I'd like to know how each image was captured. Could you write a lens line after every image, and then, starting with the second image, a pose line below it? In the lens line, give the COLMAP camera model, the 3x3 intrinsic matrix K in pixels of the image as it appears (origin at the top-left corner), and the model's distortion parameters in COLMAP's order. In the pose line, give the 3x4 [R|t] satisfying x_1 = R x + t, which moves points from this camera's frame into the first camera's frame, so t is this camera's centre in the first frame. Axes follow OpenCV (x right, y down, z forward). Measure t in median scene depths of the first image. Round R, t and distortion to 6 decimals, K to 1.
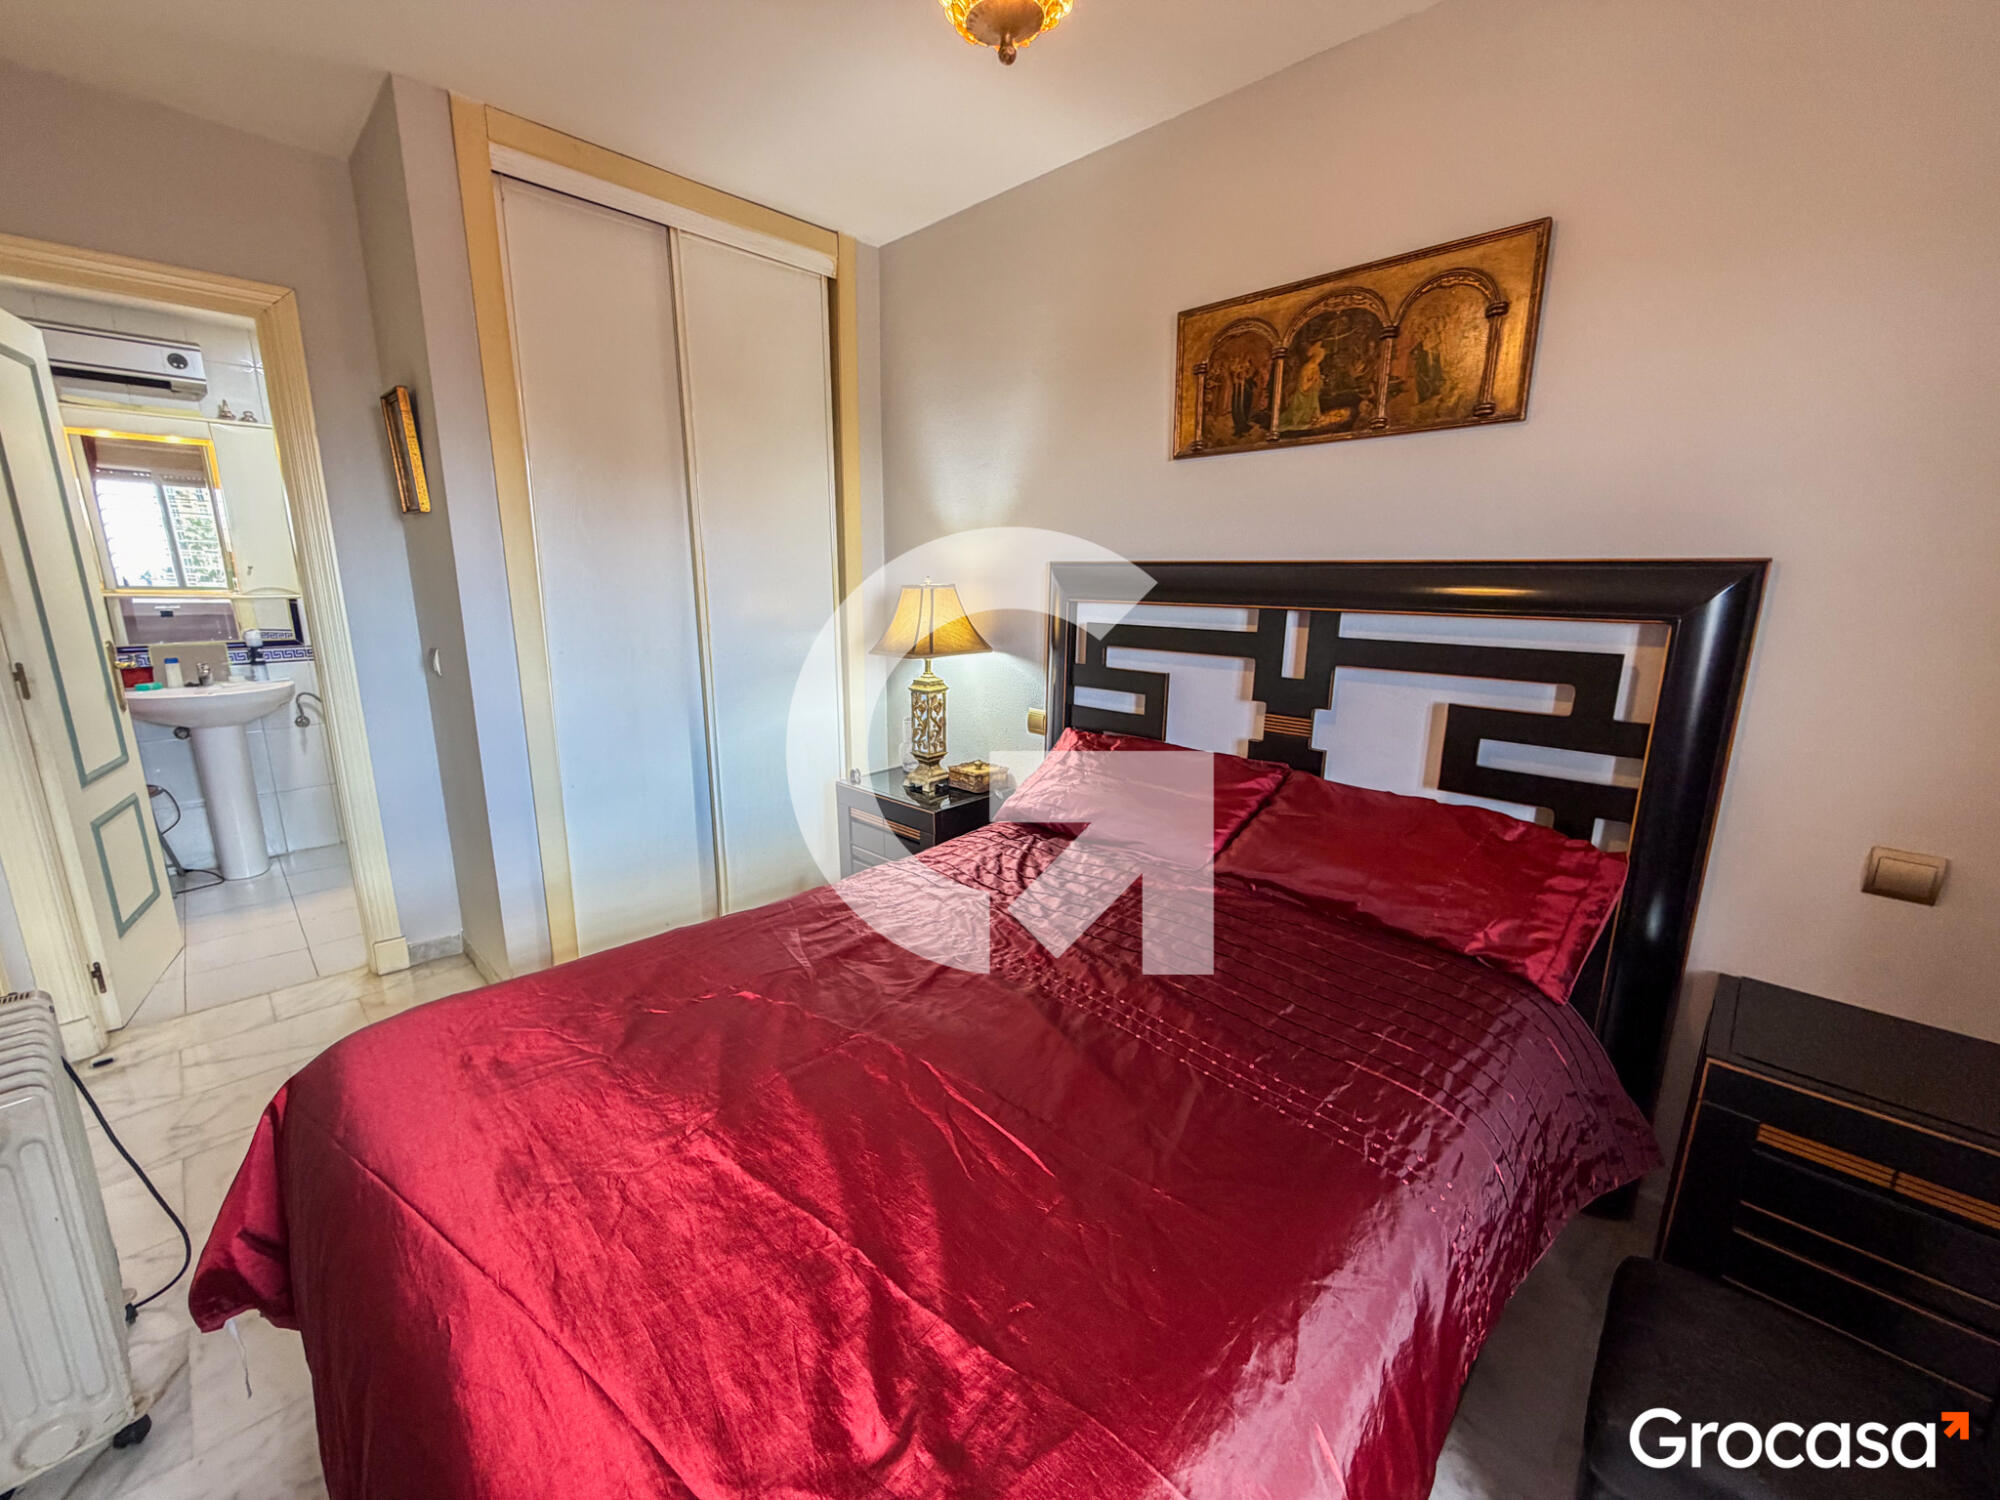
lens RADIAL K [[795.3, 0, 995.1], [0, 795.3, 750.0], [0, 0, 1]] dist [-0.000498, 0.000284]
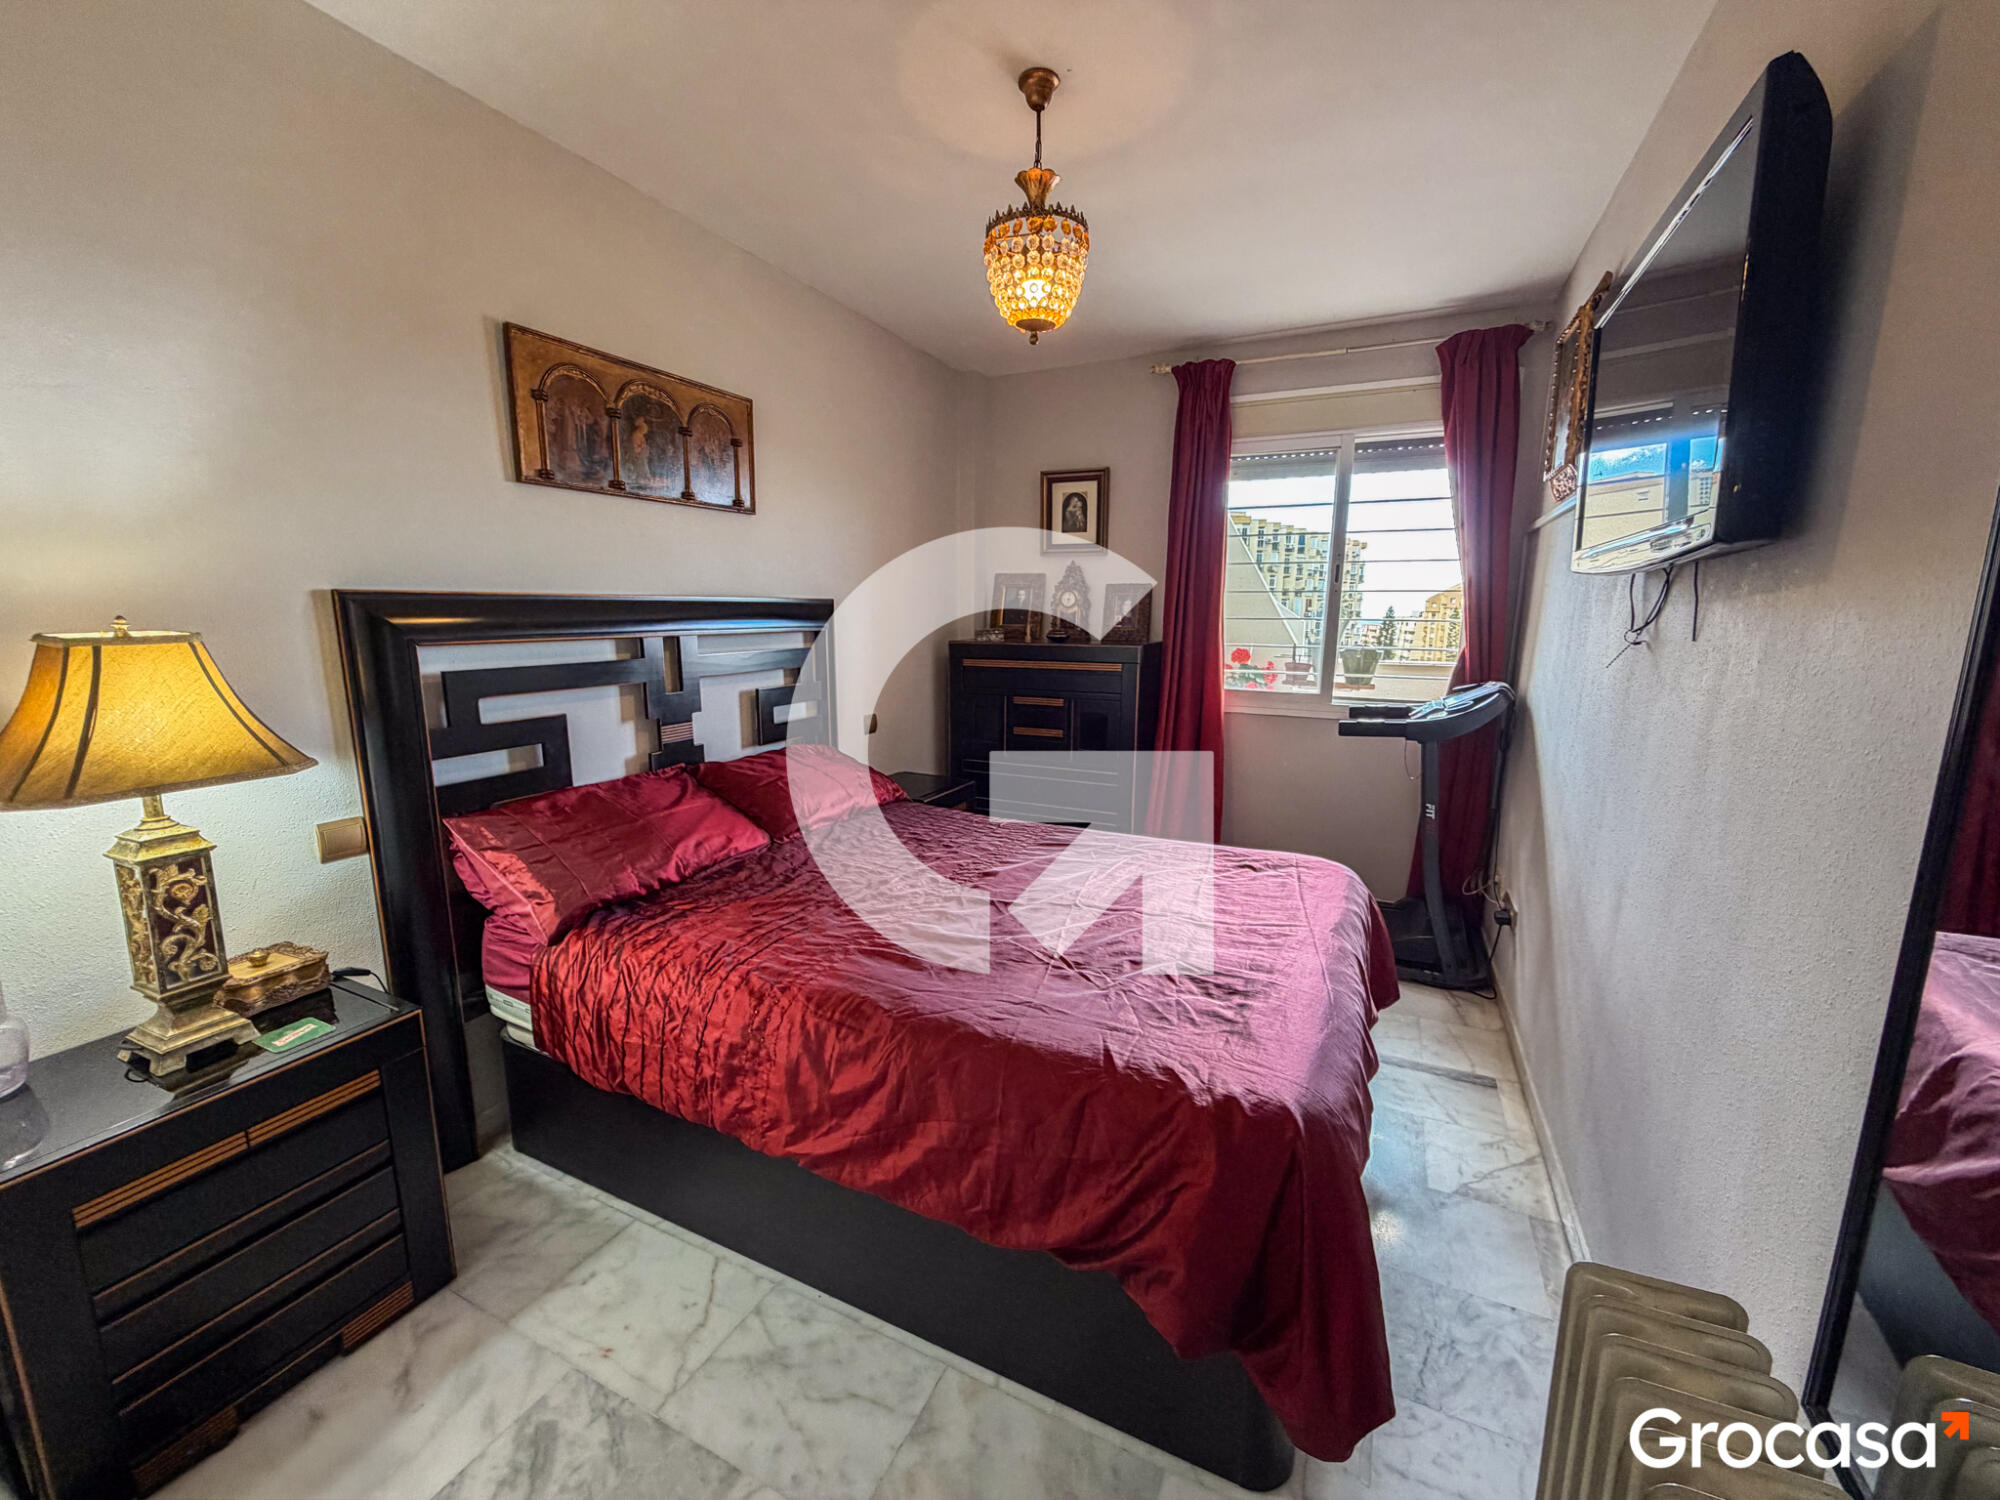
lens RADIAL K [[795.3, 0, 995.1], [0, 795.3, 750.0], [0, 0, 1]] dist [-0.000498, 0.000284]
pose [[-0.332502, -0.192095, 0.923332, -0.932982], [0.171504, 0.950396, 0.259486, -0.240182], [-0.927377, 0.244635, -0.283064, 0.916431]]
